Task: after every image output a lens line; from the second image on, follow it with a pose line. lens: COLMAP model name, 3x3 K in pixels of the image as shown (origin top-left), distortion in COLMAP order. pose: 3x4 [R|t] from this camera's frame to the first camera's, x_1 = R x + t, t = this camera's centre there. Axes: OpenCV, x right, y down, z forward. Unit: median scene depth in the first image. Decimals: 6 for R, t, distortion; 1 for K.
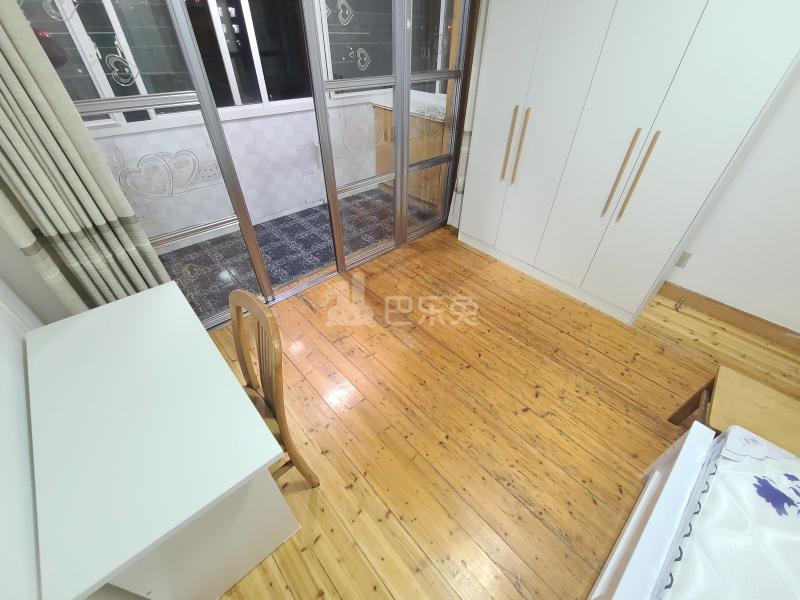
lens RADIAL K [[329.3, 0, 404.9], [0, 329.3, 302.7], [0, 0, 1]] dist [-0.003586, 0.000704]
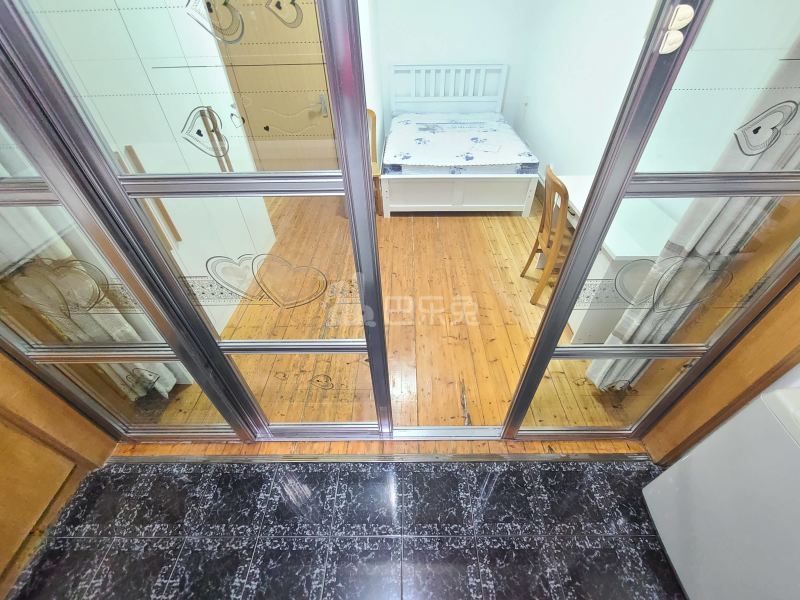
lens RADIAL K [[329.3, 0, 404.4], [0, 329.3, 302.8], [0, 0, 1]] dist [-0.003586, 0.000704]
pose [[-0.729590, -0.462676, 0.503617, -0.595988], [0.442111, 0.242738, 0.863491, -0.960271], [-0.521763, 0.852649, 0.027455, 1.089549]]
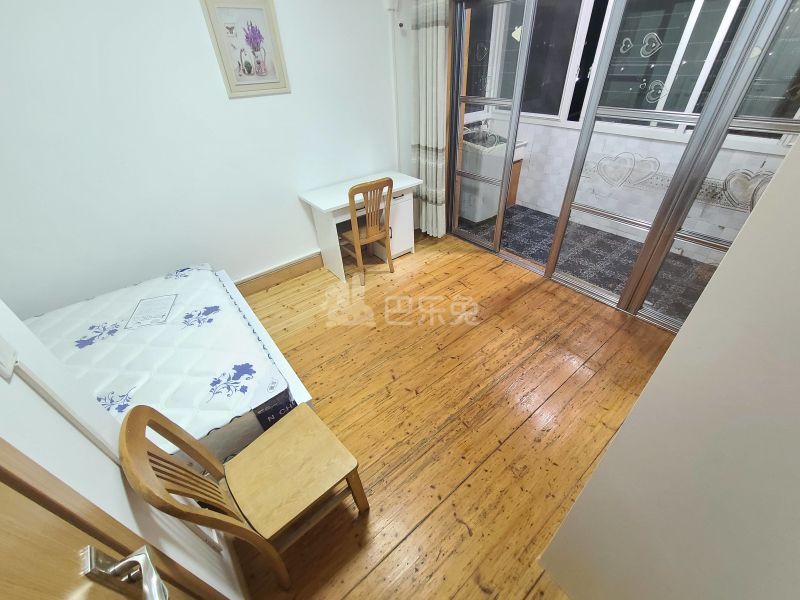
lens RADIAL K [[329.3, 0, 405.9], [0, 329.3, 302.6], [0, 0, 1]] dist [-0.003586, 0.000704]
pose [[-0.062946, 0.591207, -0.804060, 1.071697], [-0.613525, 0.612521, 0.498402, -0.421004], [0.787162, 0.524684, 0.324165, 0.473626]]
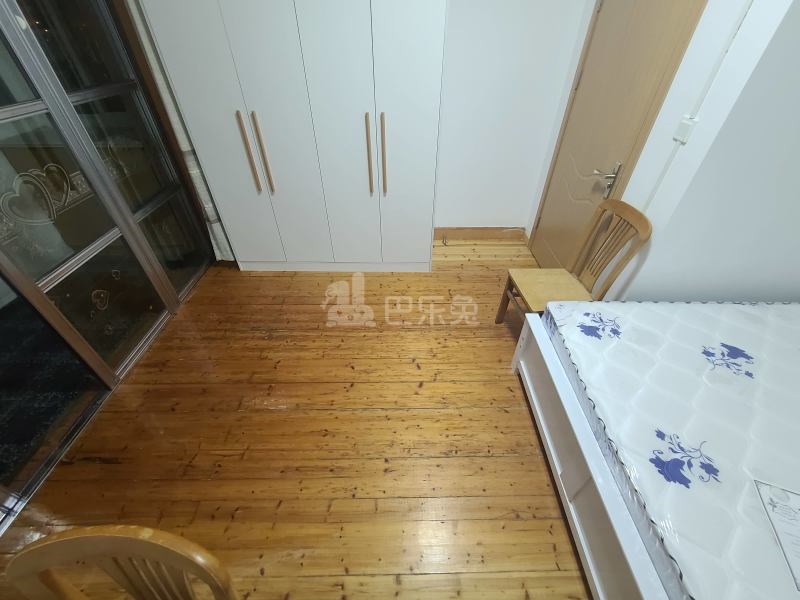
lens RADIAL K [[329.3, 0, 406.6], [0, 329.3, 303.4], [0, 0, 1]] dist [-0.003586, 0.000704]
pose [[0.669187, -0.487015, 0.561253, -0.122938], [0.480269, 0.859802, 0.173445, -0.099230], [-0.567037, 0.153485, 0.809266, 0.115698]]
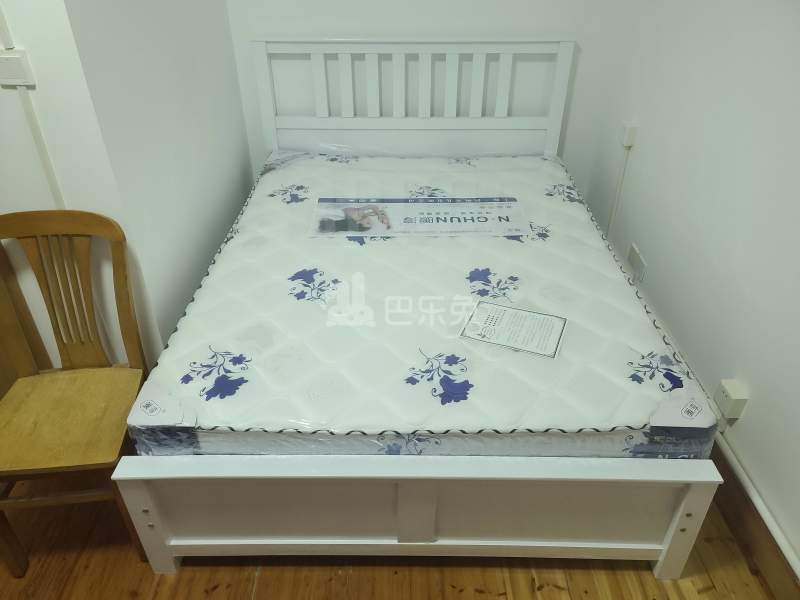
lens RADIAL K [[595.0, 0, 400.6], [0, 595.0, 294.6], [0, 0, 1]] dist [0.053563, -0.056051]
pose [[-0.737743, -0.378949, 0.558689, -0.020525], [0.426162, 0.380417, 0.820773, -0.322198], [-0.523566, 0.843612, -0.119157, 0.371406]]
